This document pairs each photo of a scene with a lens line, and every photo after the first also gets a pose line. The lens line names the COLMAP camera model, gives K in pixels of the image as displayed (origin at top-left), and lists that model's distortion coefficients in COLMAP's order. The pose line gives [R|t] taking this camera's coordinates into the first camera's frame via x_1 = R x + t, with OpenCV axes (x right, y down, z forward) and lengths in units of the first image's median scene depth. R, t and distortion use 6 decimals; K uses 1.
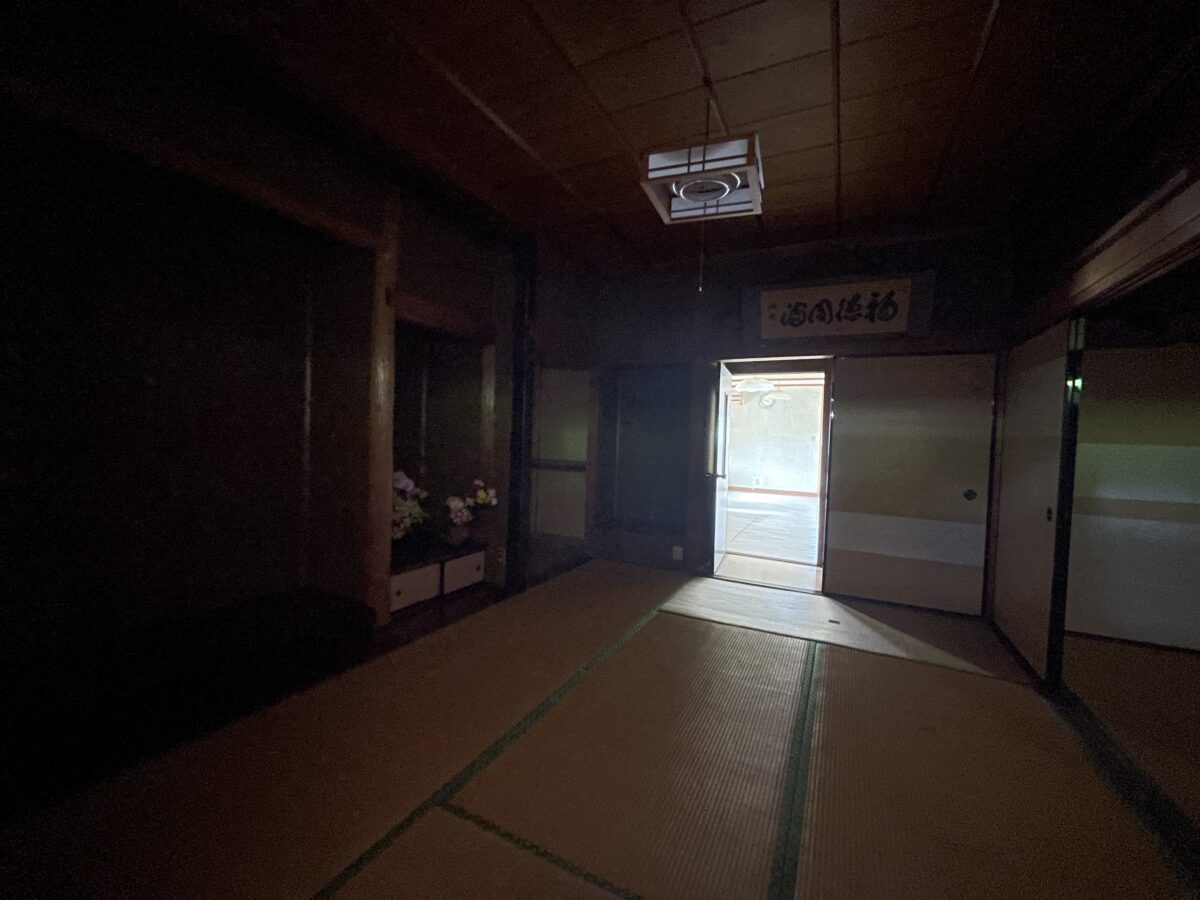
lens RADIAL K [[487.3, 0, 591.8], [0, 487.3, 454.7], [0, 0, 1]] dist [-0.001944, 0.000189]
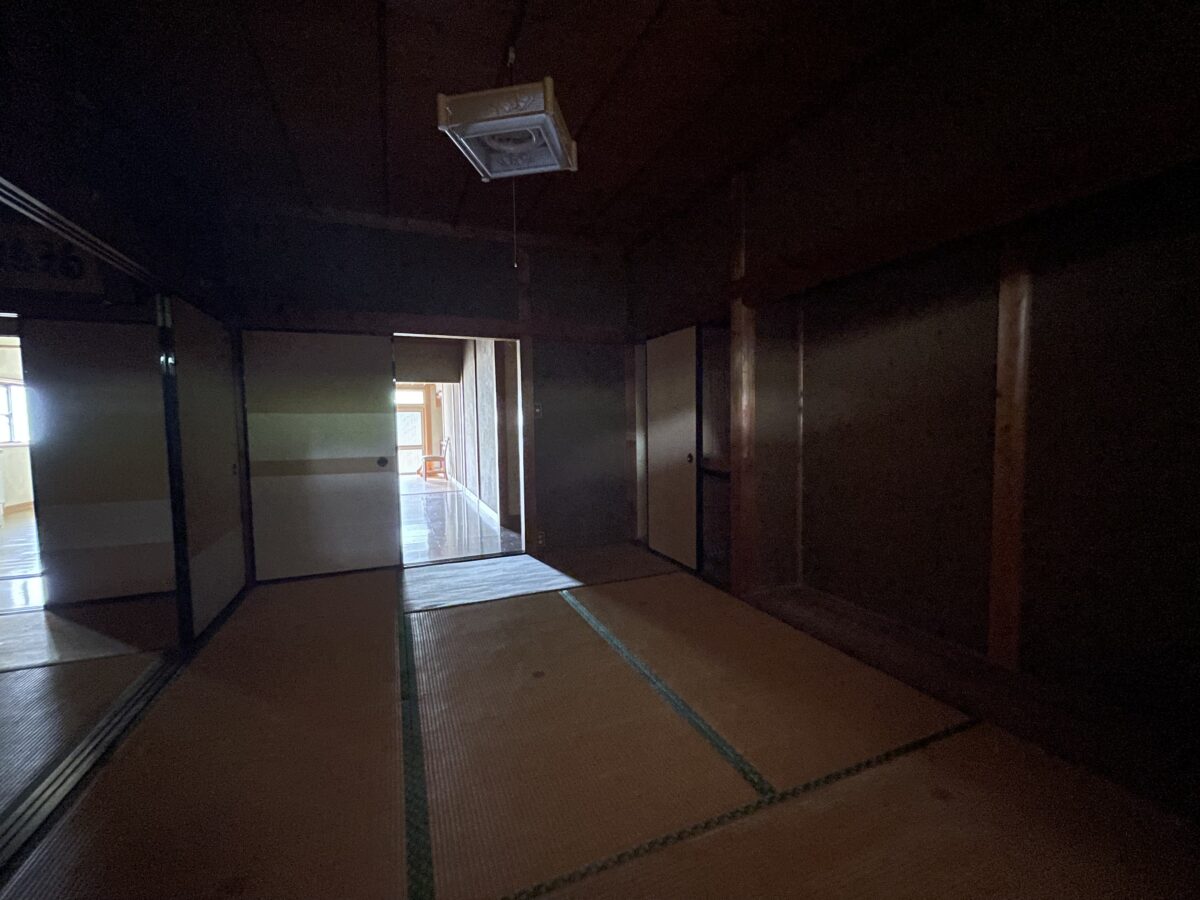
lens RADIAL K [[487.3, 0, 591.8], [0, 487.3, 454.7], [0, 0, 1]] dist [-0.001944, 0.000189]
pose [[0.641520, -0.098738, 0.760726, 0.635042], [0.060832, 0.995107, 0.077860, 0.028100], [-0.764691, -0.003673, 0.644387, -0.319757]]
